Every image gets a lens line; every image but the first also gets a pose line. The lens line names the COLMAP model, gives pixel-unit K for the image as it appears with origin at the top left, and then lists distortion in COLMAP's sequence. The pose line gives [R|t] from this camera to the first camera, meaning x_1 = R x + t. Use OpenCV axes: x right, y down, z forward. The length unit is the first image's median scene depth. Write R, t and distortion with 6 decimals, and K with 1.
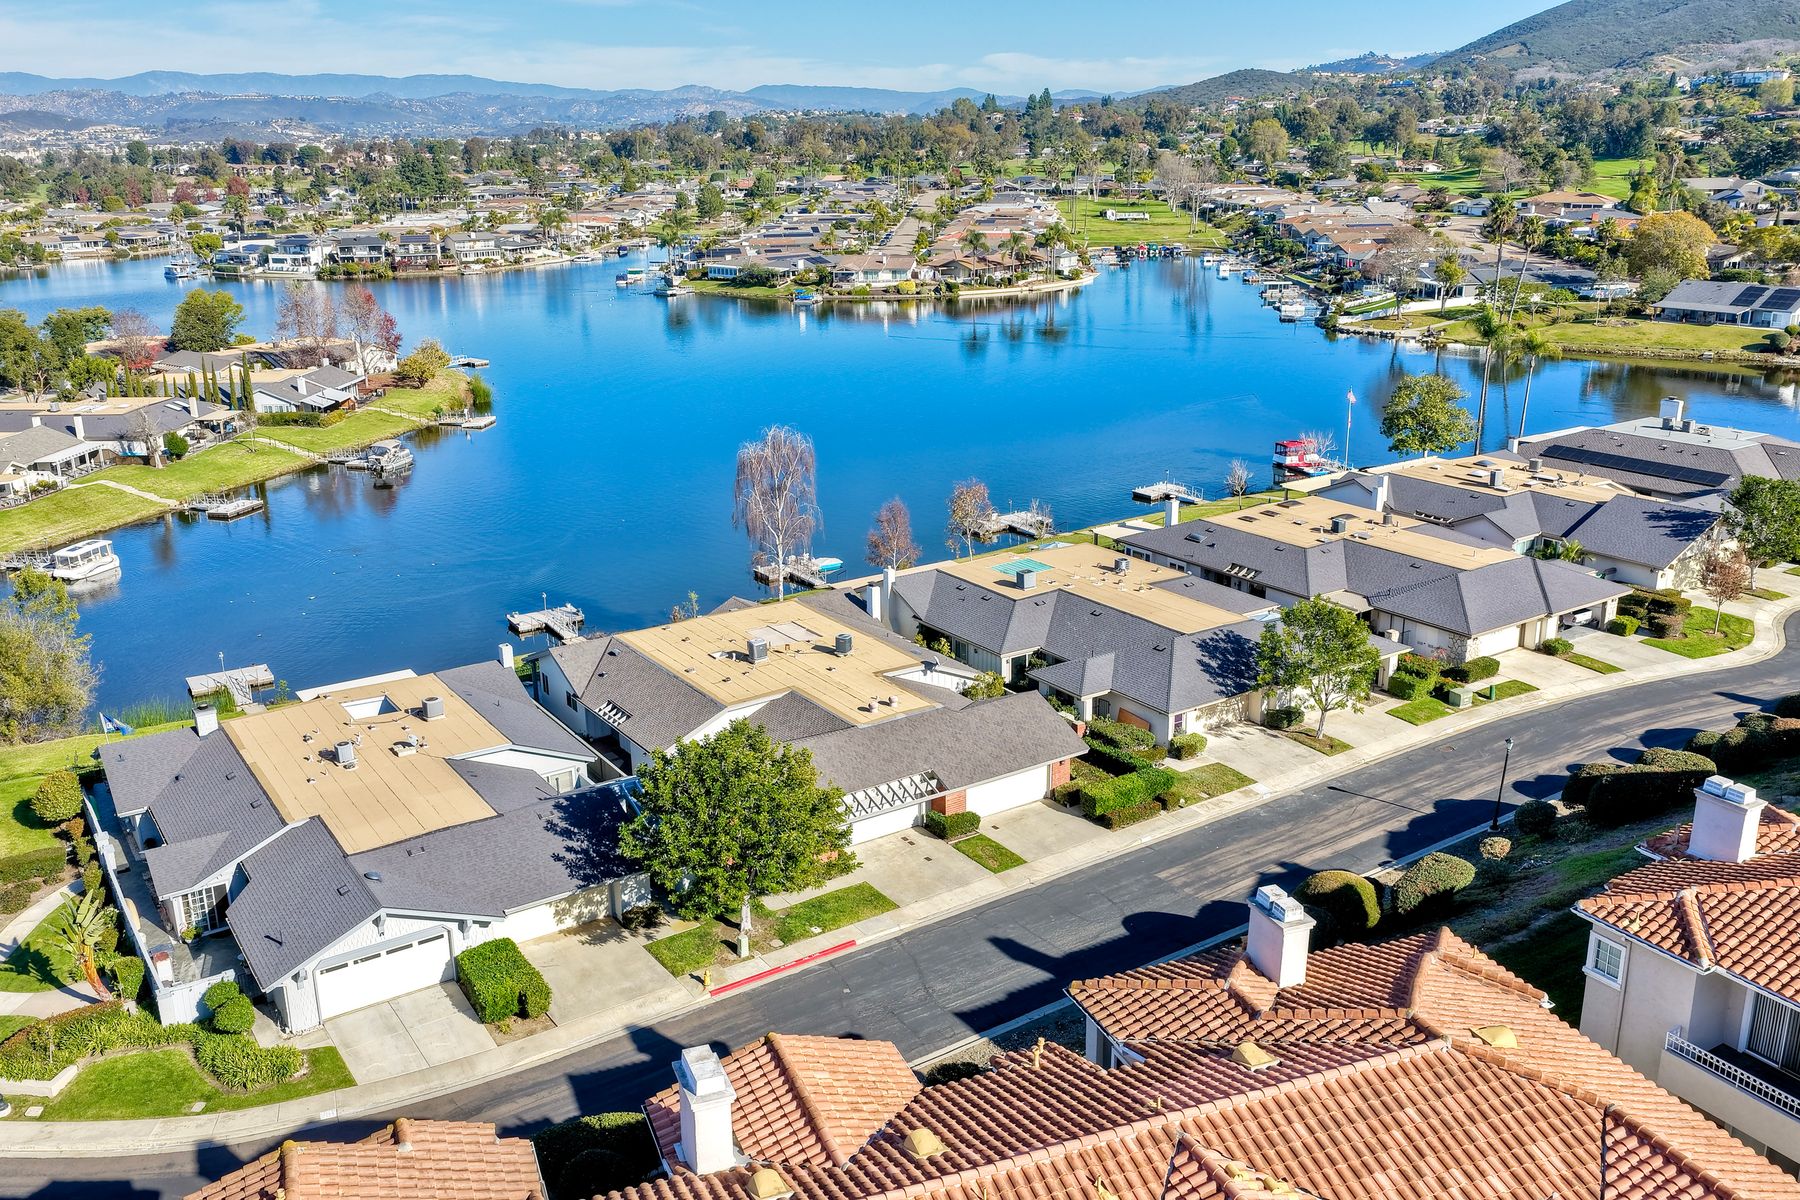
lens RADIAL K [[1492.7, 0, 903.2], [0, 1492.7, 604.2], [0, 0, 1]] dist [0.004924, 0.012287]
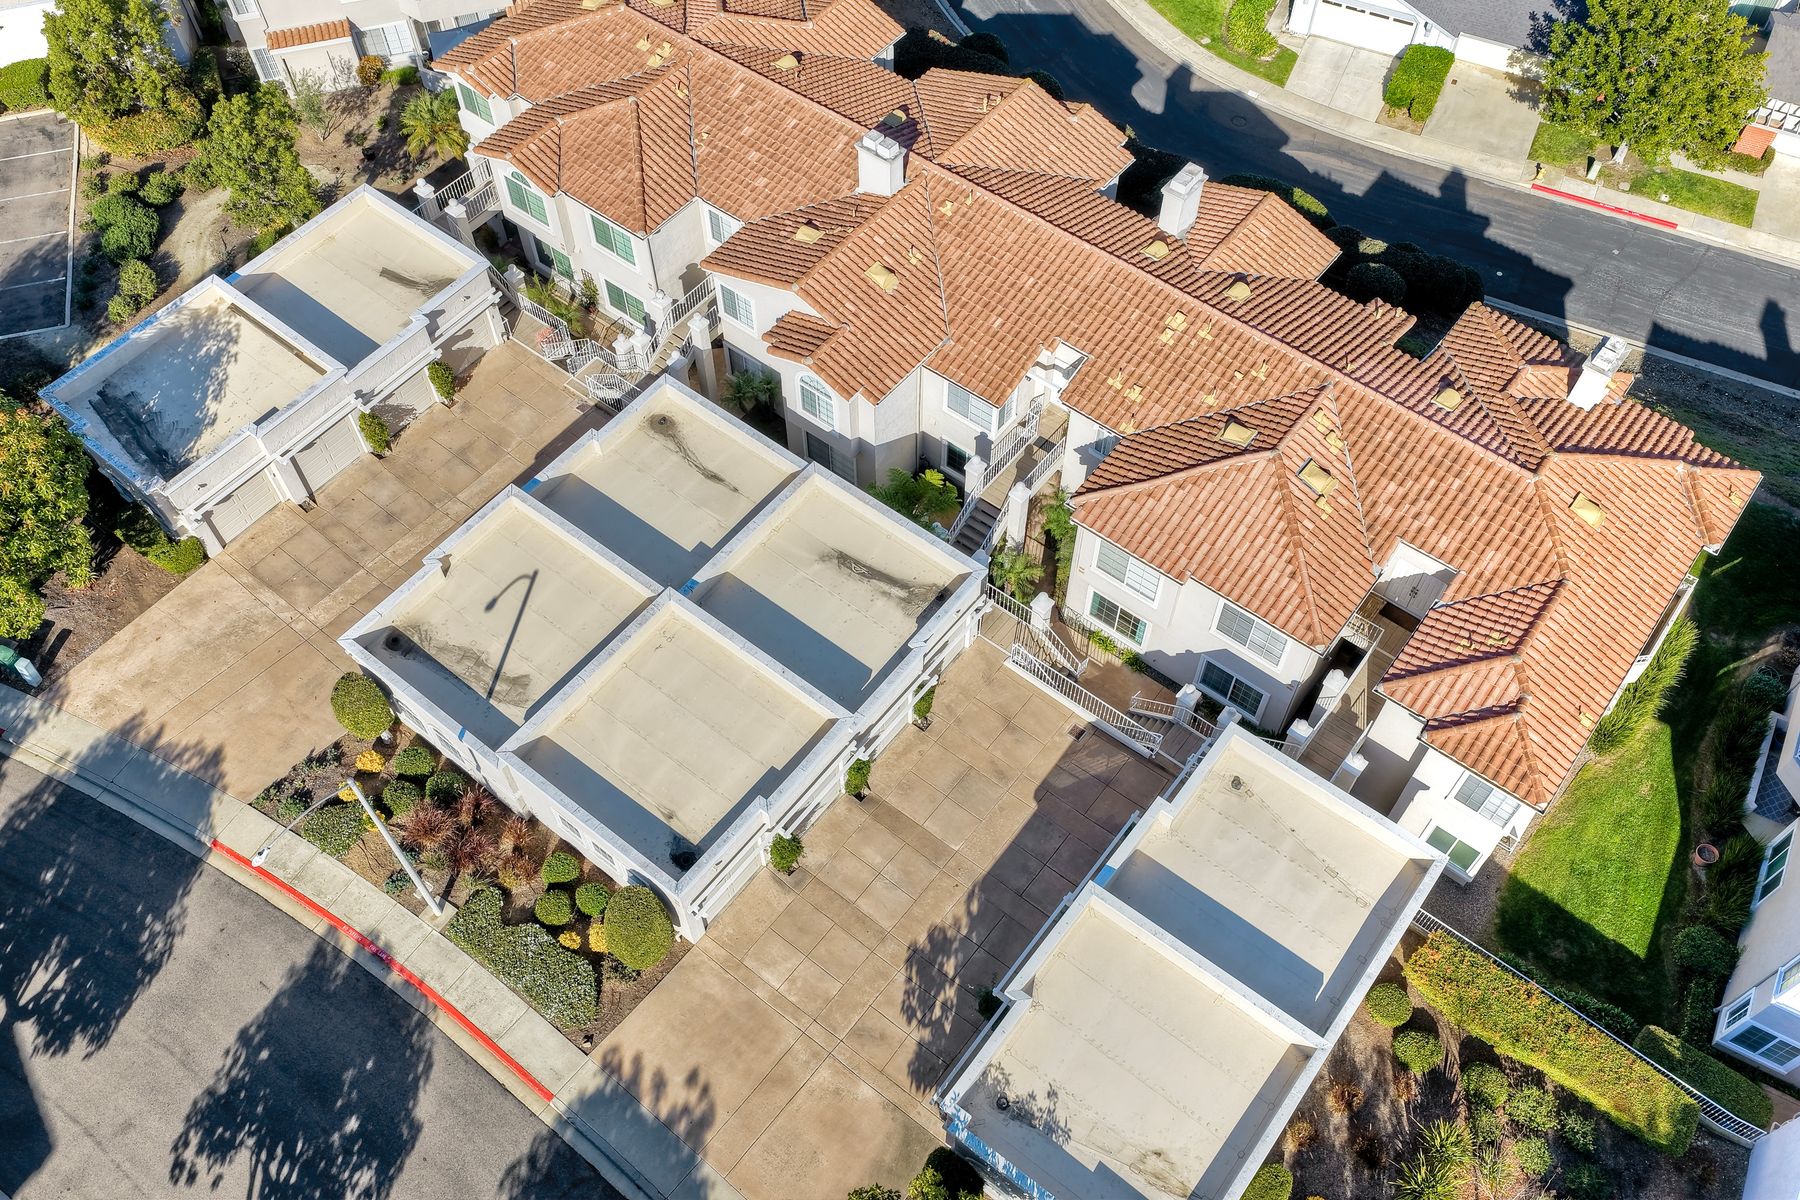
lens RADIAL K [[1492.7, 0, 898.0], [0, 1492.7, 599.3], [0, 0, 1]] dist [0.004924, 0.012287]
pose [[0.489665, 0.727958, -0.479902, 0.440604], [-0.252386, 0.645178, 0.721143, -0.268037], [0.834583, -0.231998, 0.499647, -0.128944]]
